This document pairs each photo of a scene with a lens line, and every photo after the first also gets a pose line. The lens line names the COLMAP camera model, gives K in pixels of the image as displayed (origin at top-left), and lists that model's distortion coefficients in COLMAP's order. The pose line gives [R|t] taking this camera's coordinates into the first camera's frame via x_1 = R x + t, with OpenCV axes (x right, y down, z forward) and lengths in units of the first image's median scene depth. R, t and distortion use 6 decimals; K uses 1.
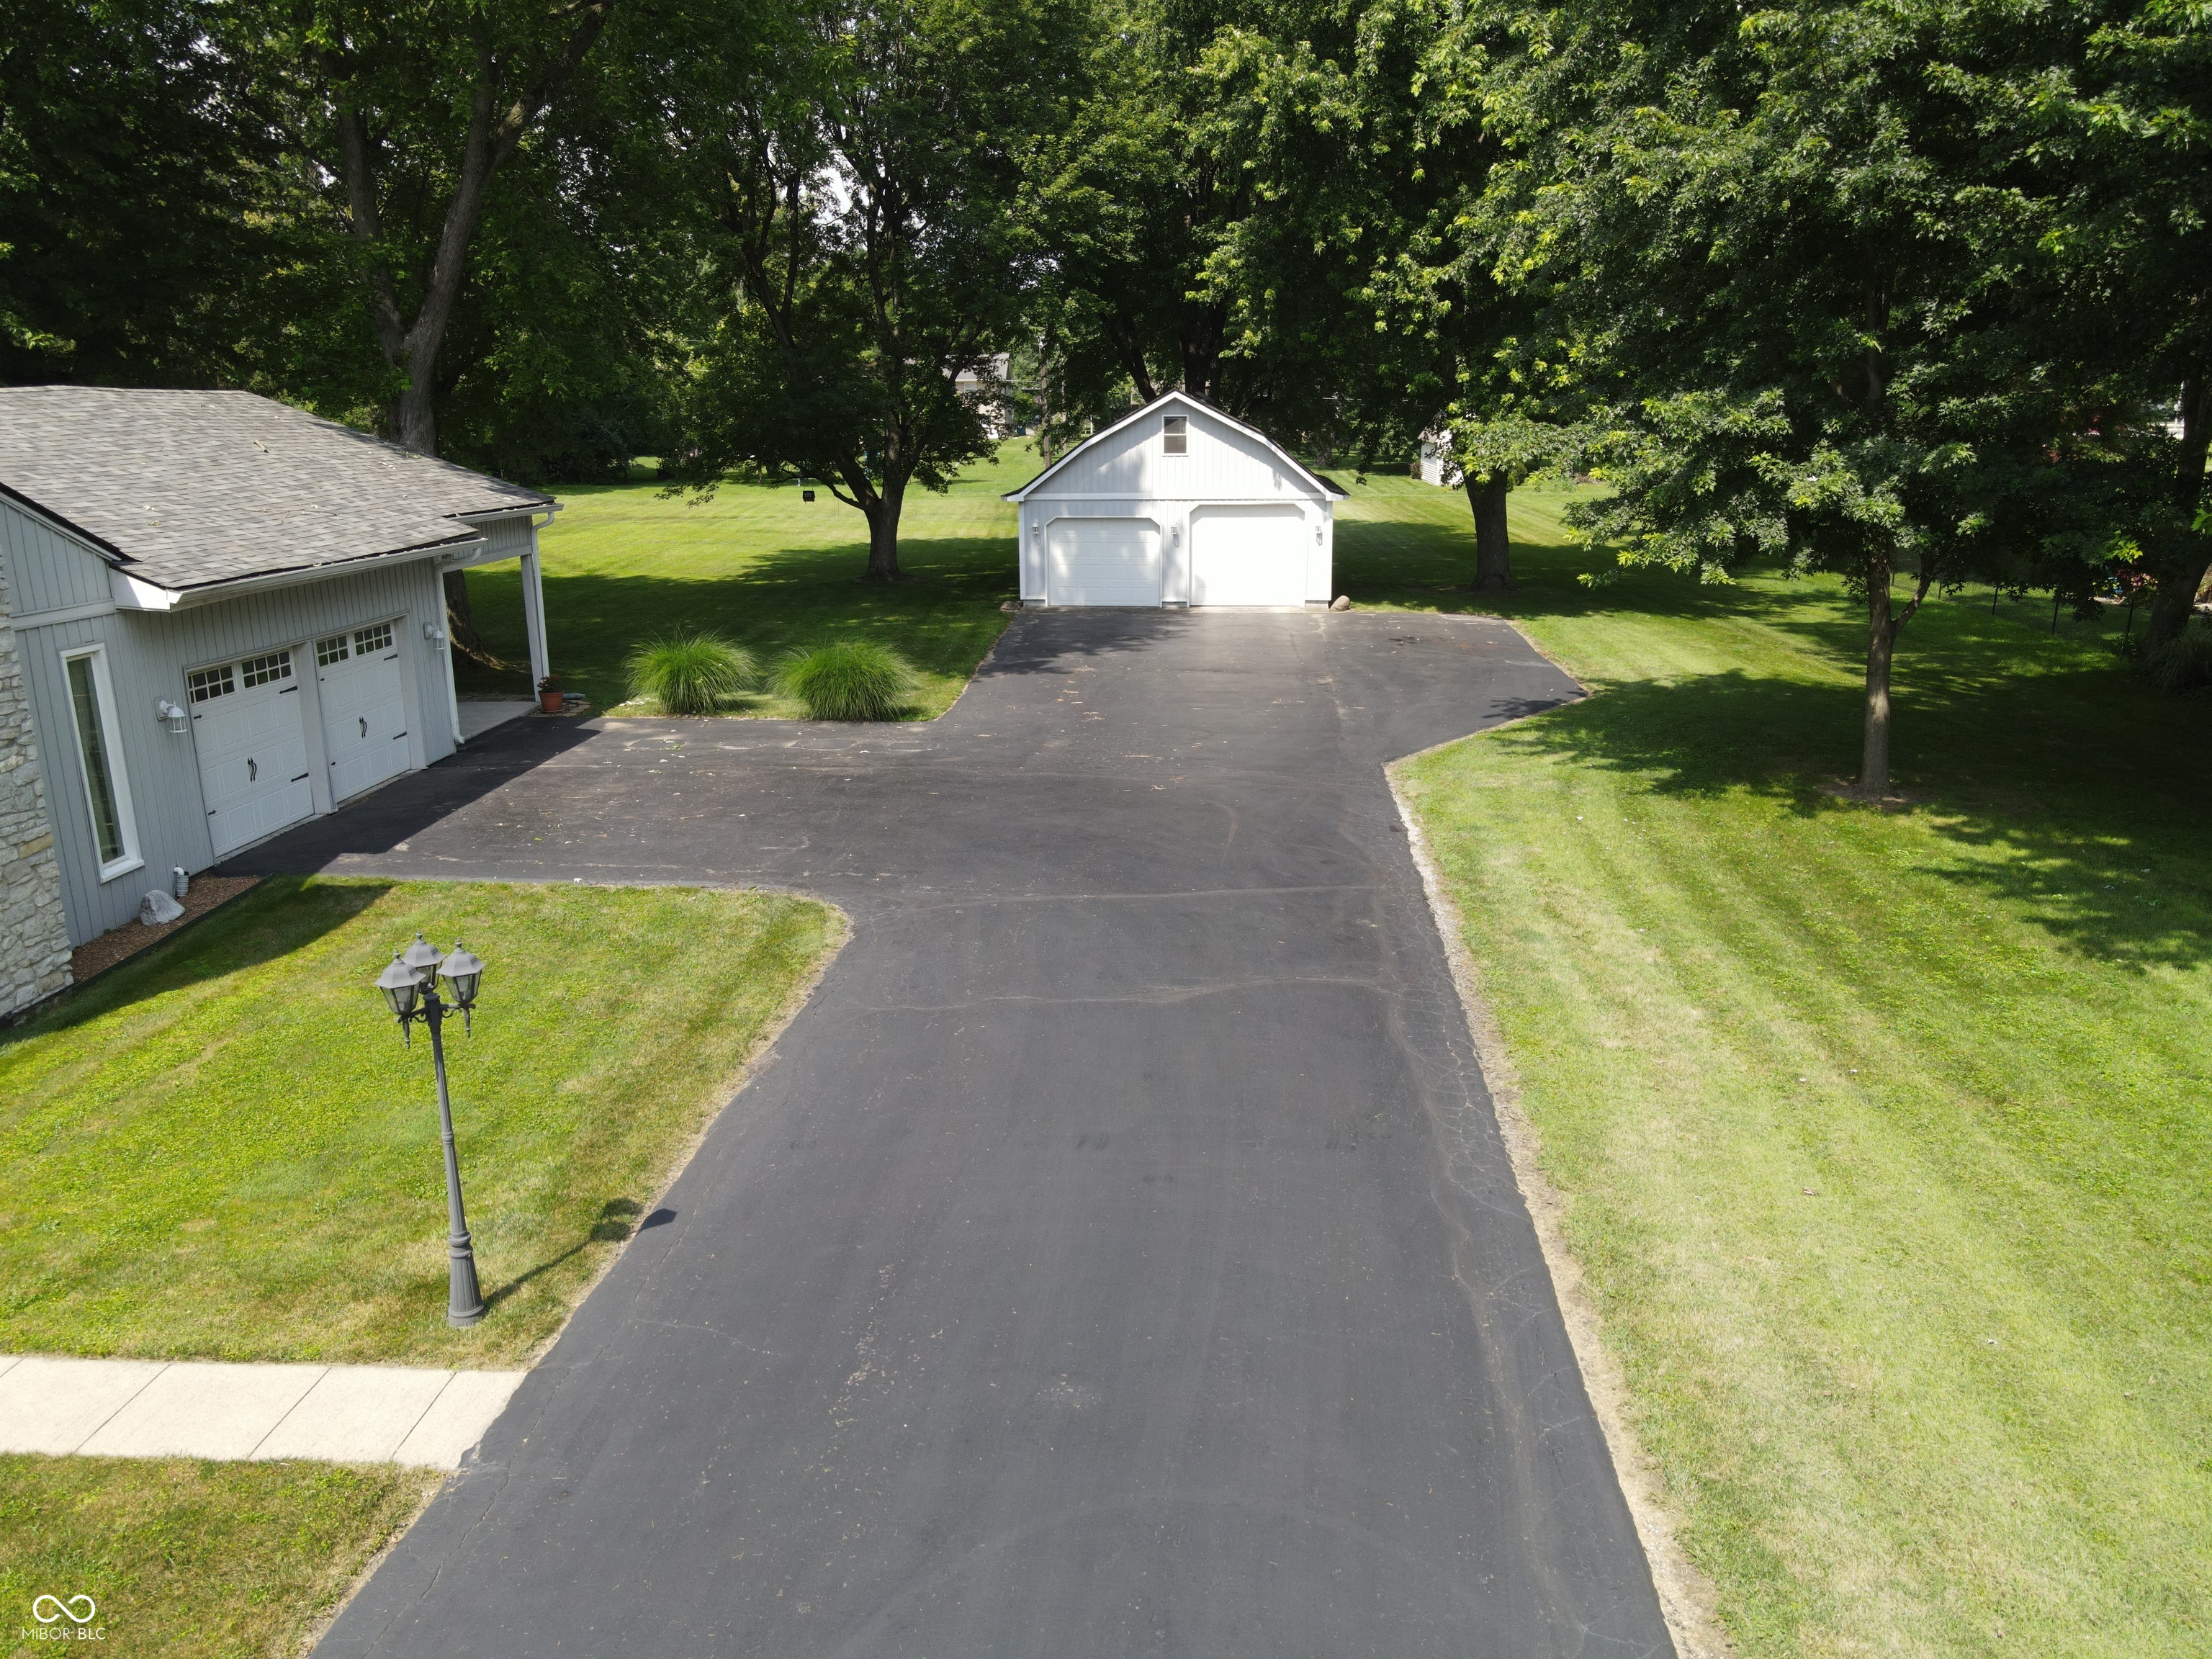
lens RADIAL K [[1658.0, 0, 1139.3], [0, 1658.0, 832.0], [0, 0, 1]] dist [-0.005230, 0.049516]
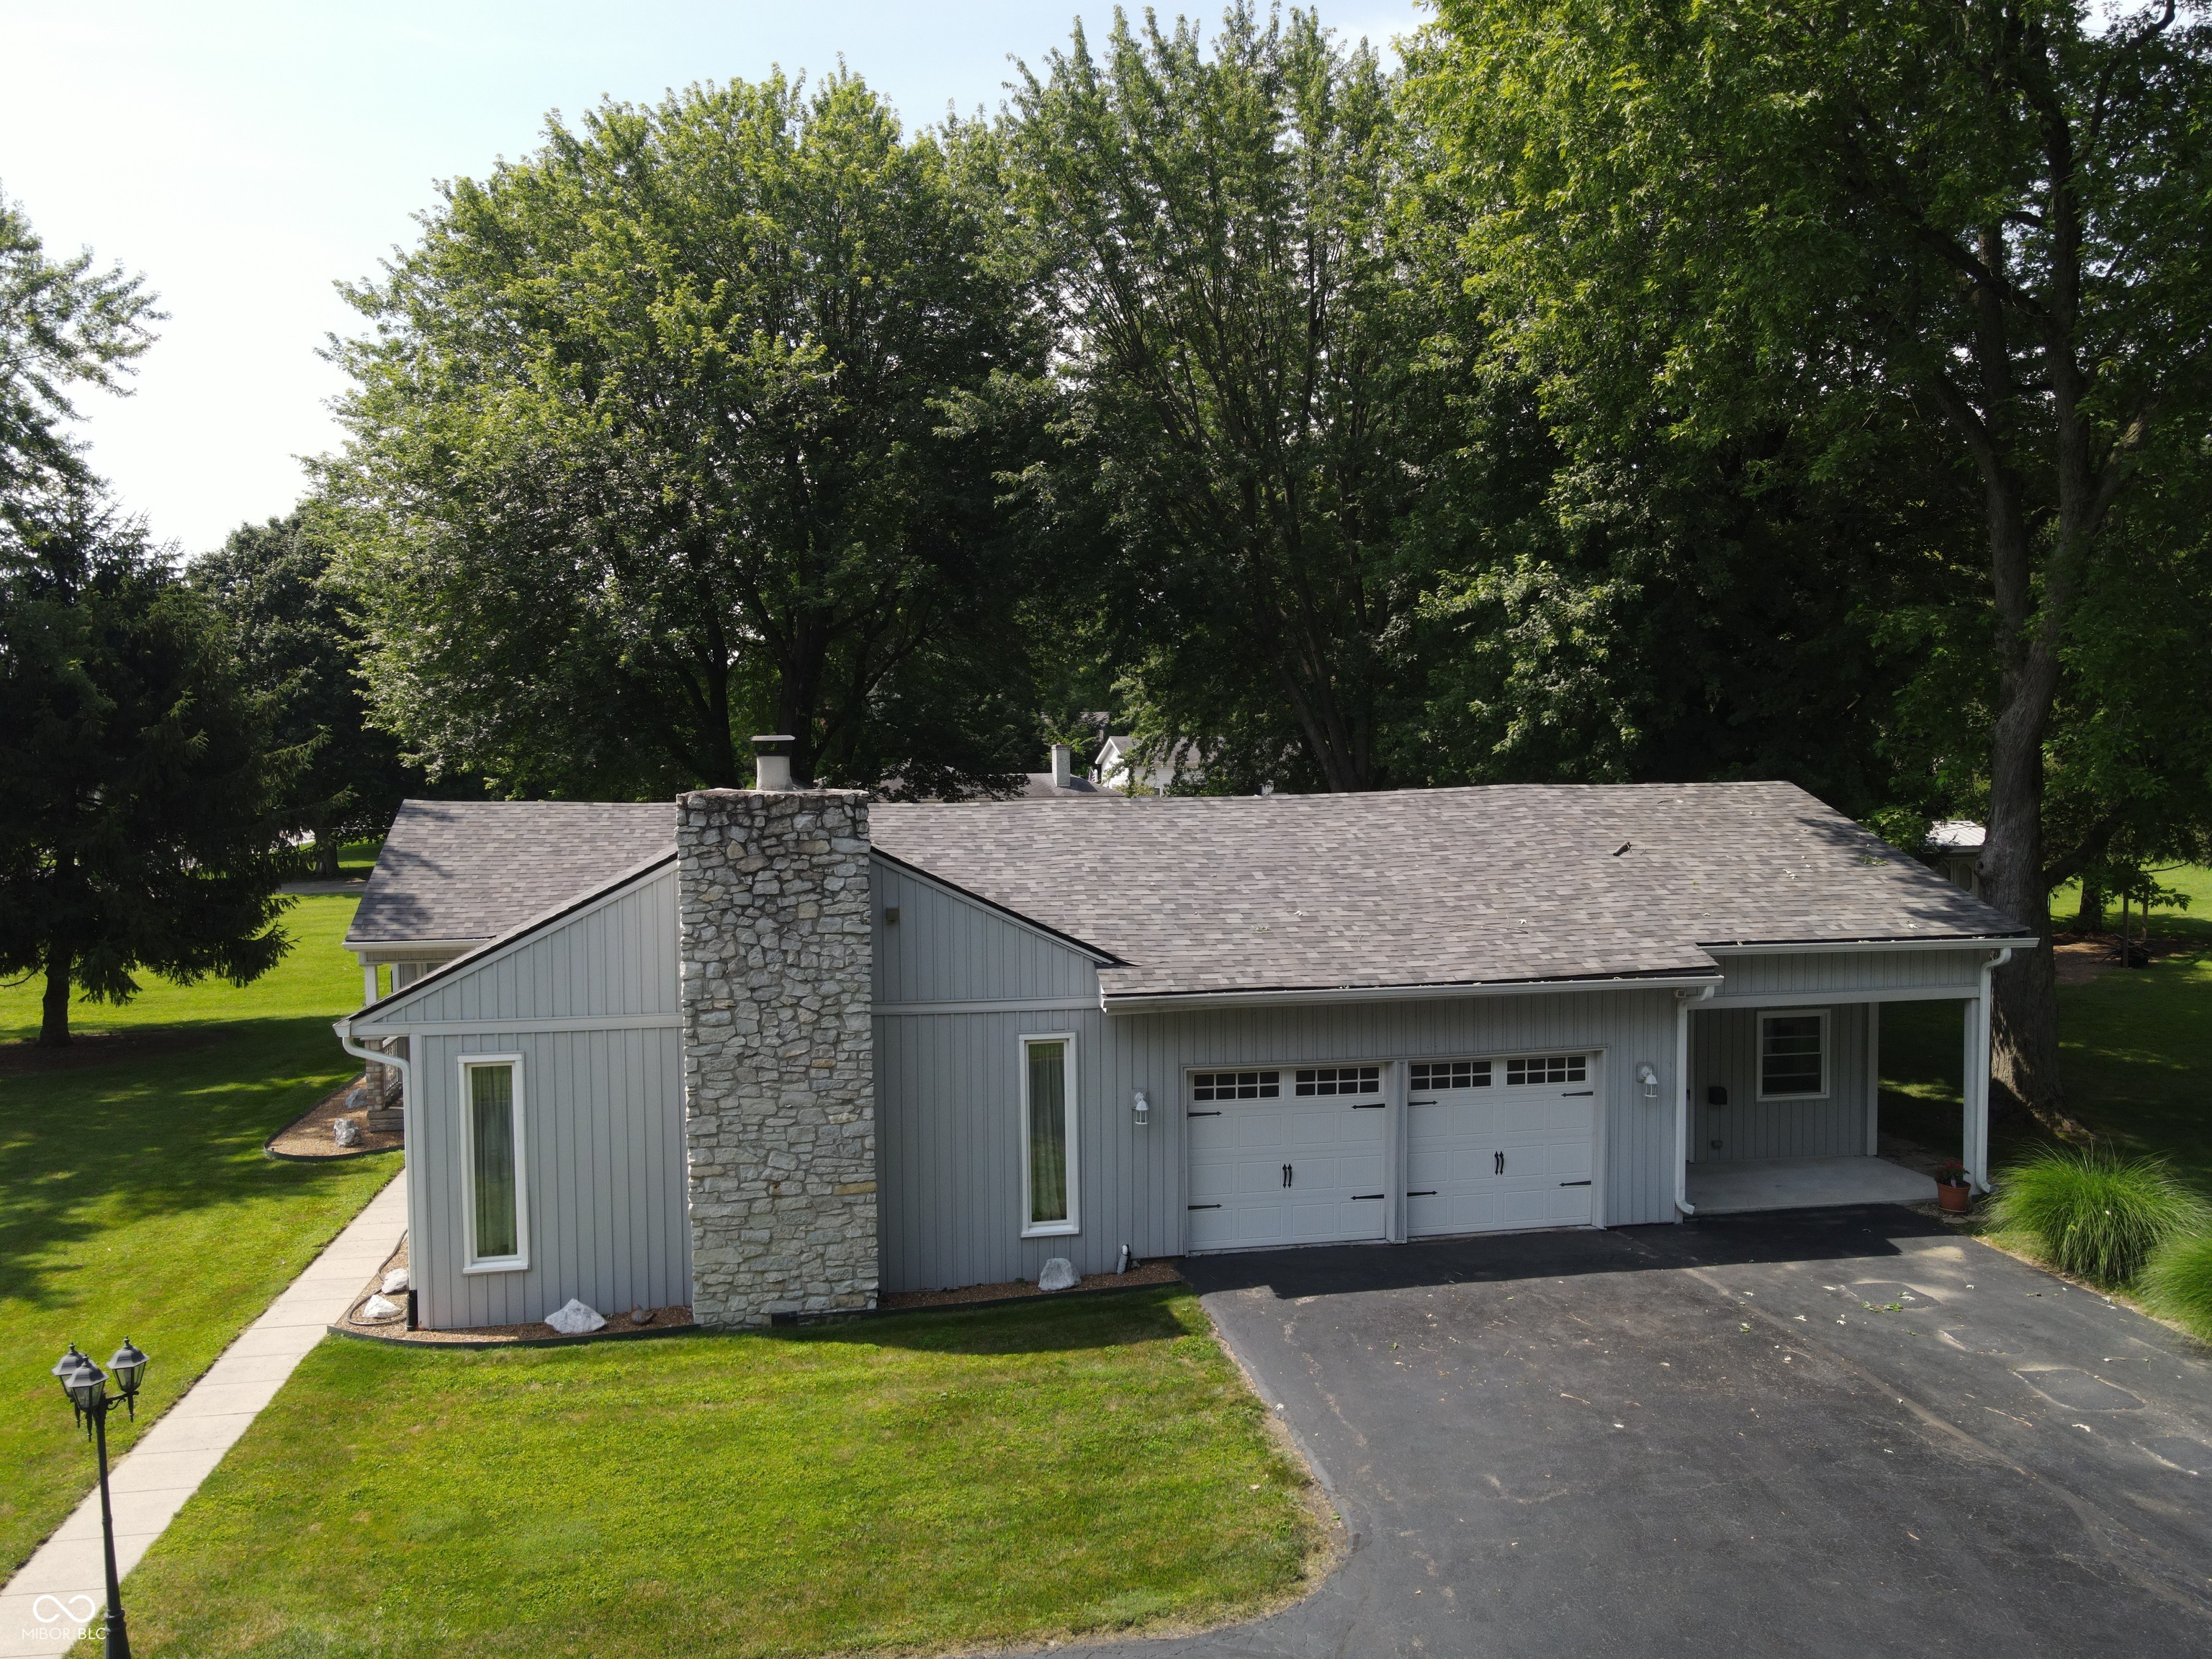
lens RADIAL K [[1620.8, 0, 1106.0], [0, 1620.8, 829.5], [0, 0, 1]] dist [0.009163, 0.006151]
pose [[0.204885, 0.050491, -0.977483, 0.419033], [-0.232772, 0.972530, 0.001445, -0.232833], [0.950705, 0.227235, 0.211010, 0.689382]]
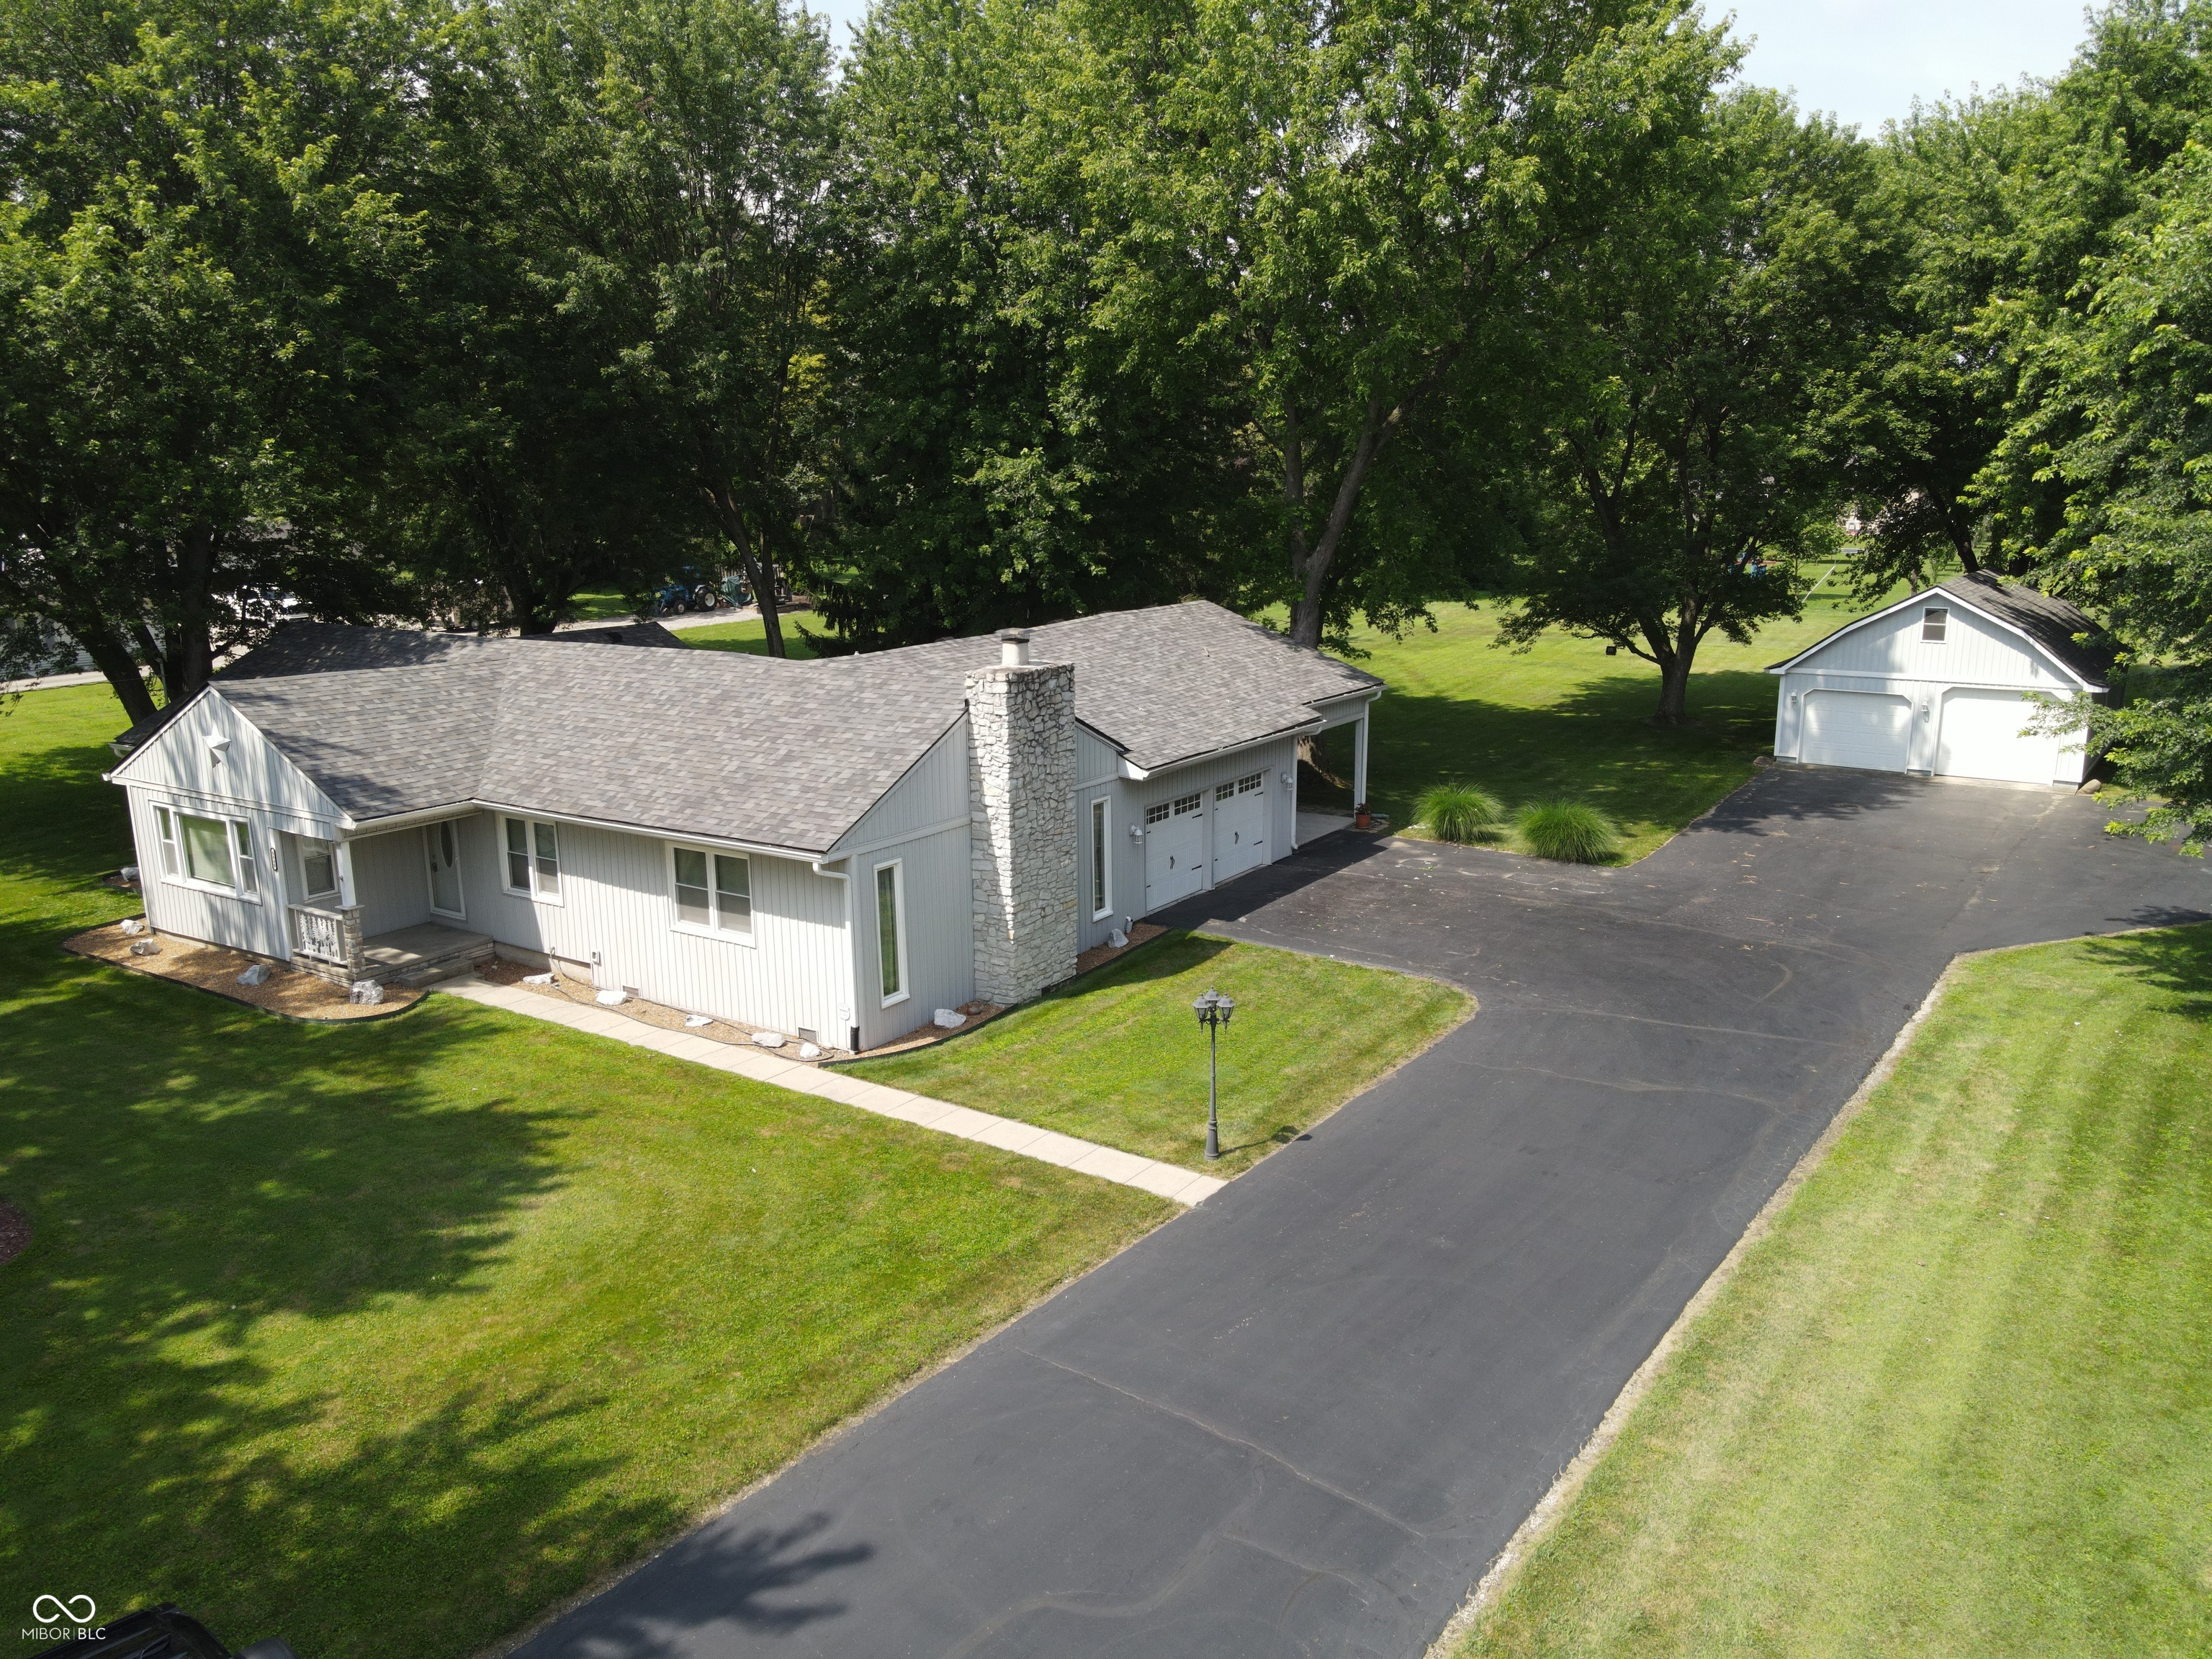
lens RADIAL K [[1668.9, 0, 1106.0], [0, 1668.9, 829.5], [0, 0, 1]] dist [0.032356, 0.004229]
pose [[0.850477, 0.110573, -0.514258, 0.315751], [-0.126362, 0.991975, 0.004314, -0.075601], [0.510608, 0.061314, 0.857624, -0.559442]]
